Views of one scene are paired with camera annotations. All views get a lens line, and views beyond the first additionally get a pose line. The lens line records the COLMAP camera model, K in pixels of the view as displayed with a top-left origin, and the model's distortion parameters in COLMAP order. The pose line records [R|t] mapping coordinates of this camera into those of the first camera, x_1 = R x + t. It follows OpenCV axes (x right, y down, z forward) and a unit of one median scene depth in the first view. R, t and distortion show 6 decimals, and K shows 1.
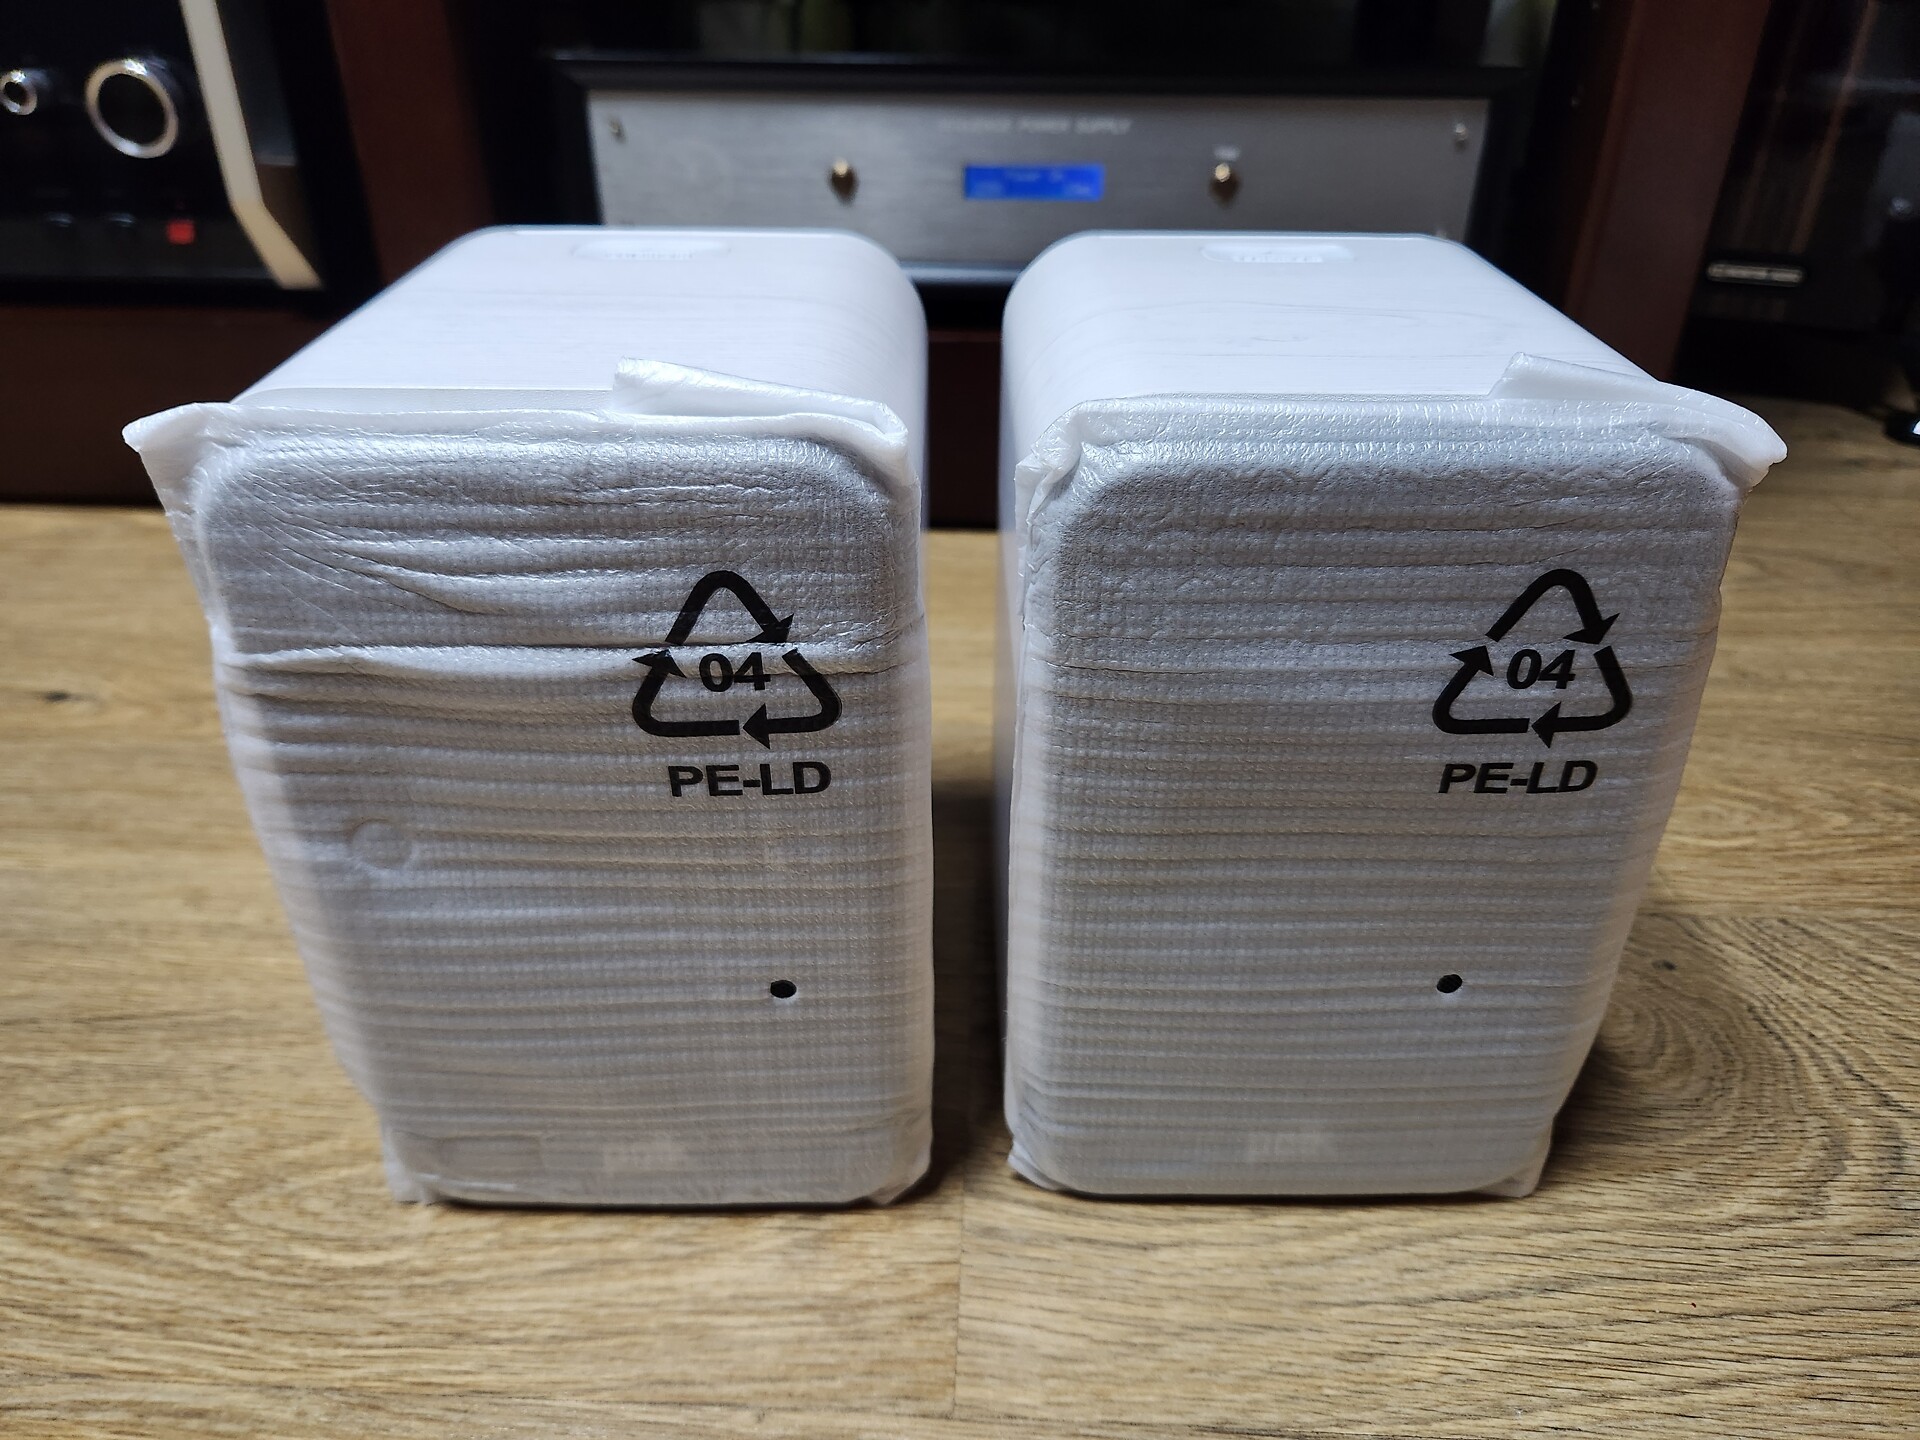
lens RADIAL K [[1332.8, 0, 960.0], [0, 1332.8, 720.0], [0, 0, 1]] dist [0.034173, -0.039395]
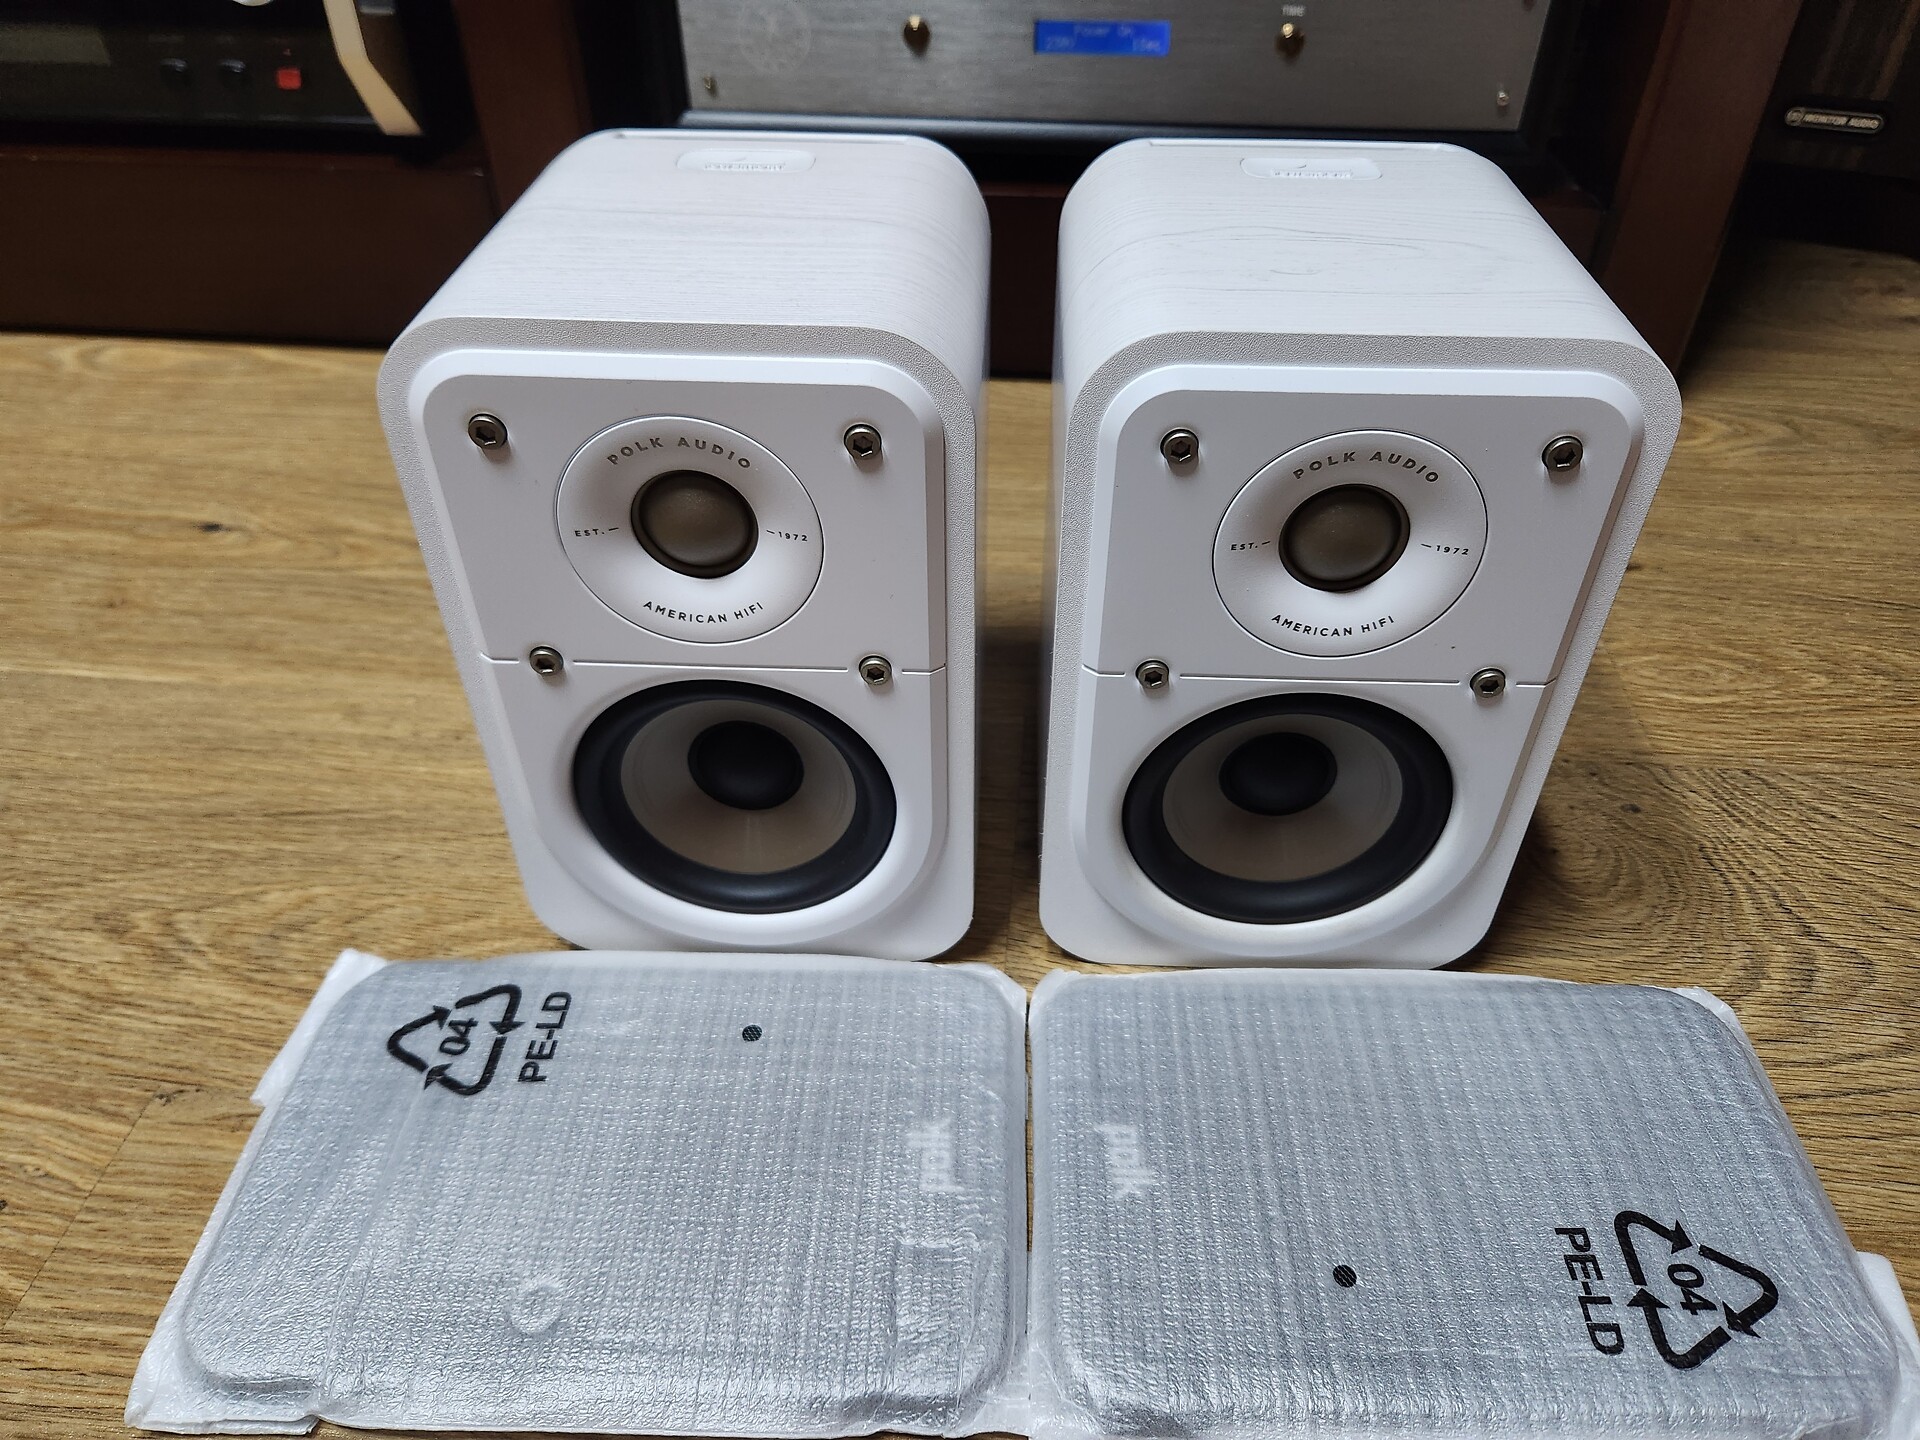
lens RADIAL K [[1317.5, 0, 960.0], [0, 1317.5, 720.0], [0, 0, 1]] dist [0.049594, -0.044734]
pose [[0.998576, 0.026178, -0.046476, 0.011102], [-0.019397, 0.989852, 0.140770, -0.040269], [0.049689, -0.139668, 0.988951, -0.134964]]
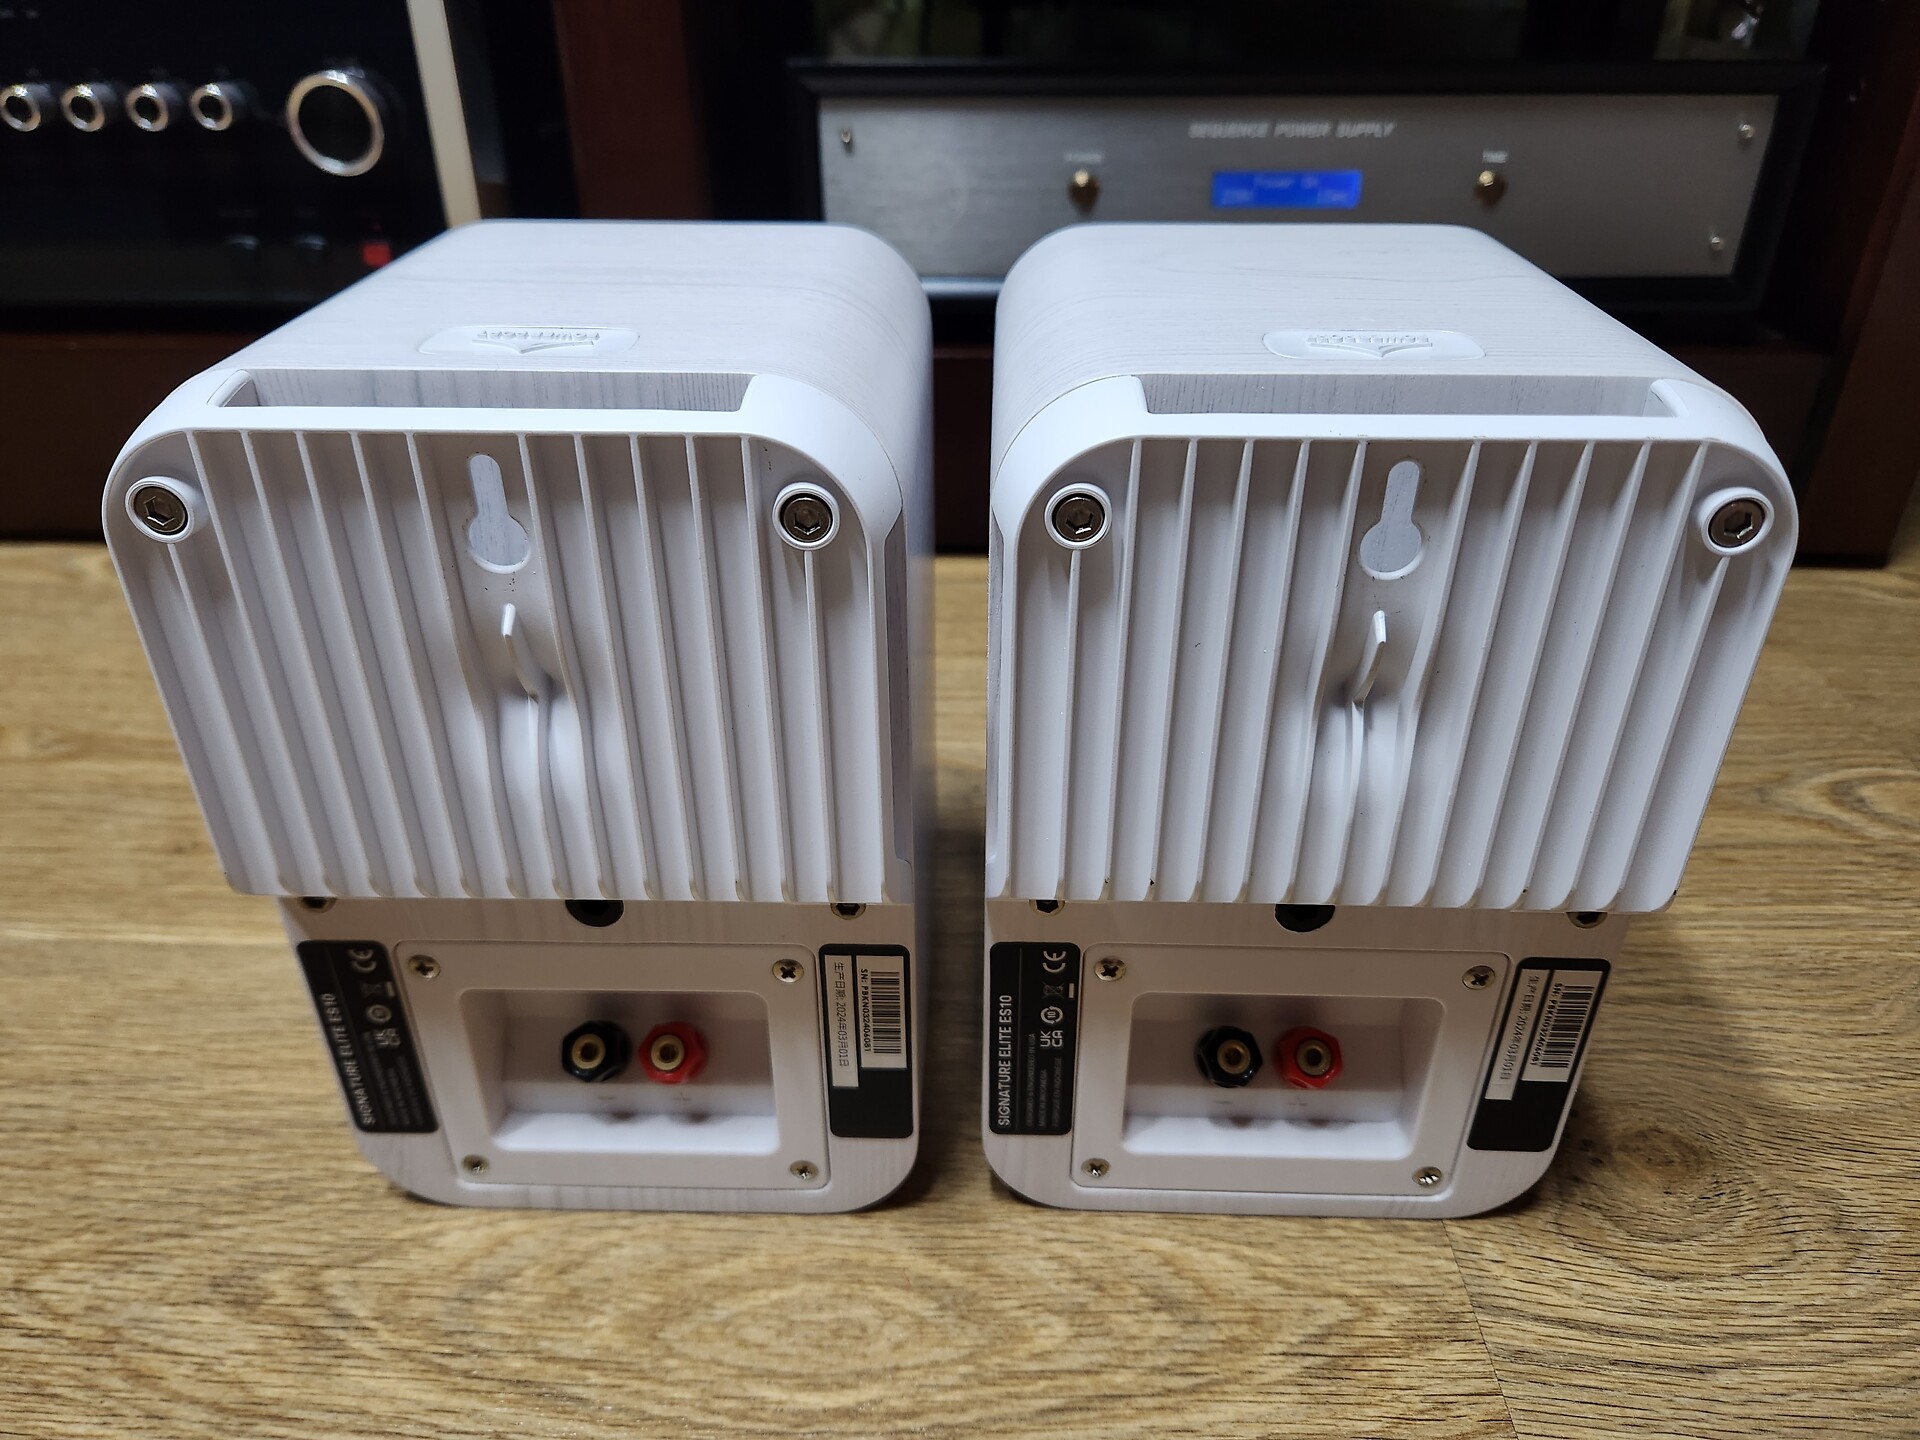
lens RADIAL K [[1332.8, 0, 960.0], [0, 1332.8, 720.0], [0, 0, 1]] dist [0.034173, -0.039395]
pose [[0.999855, -0.015952, 0.005947, -0.313402], [0.016008, 0.999827, -0.009520, -0.034031], [-0.005794, 0.009614, 0.999937, 0.093354]]
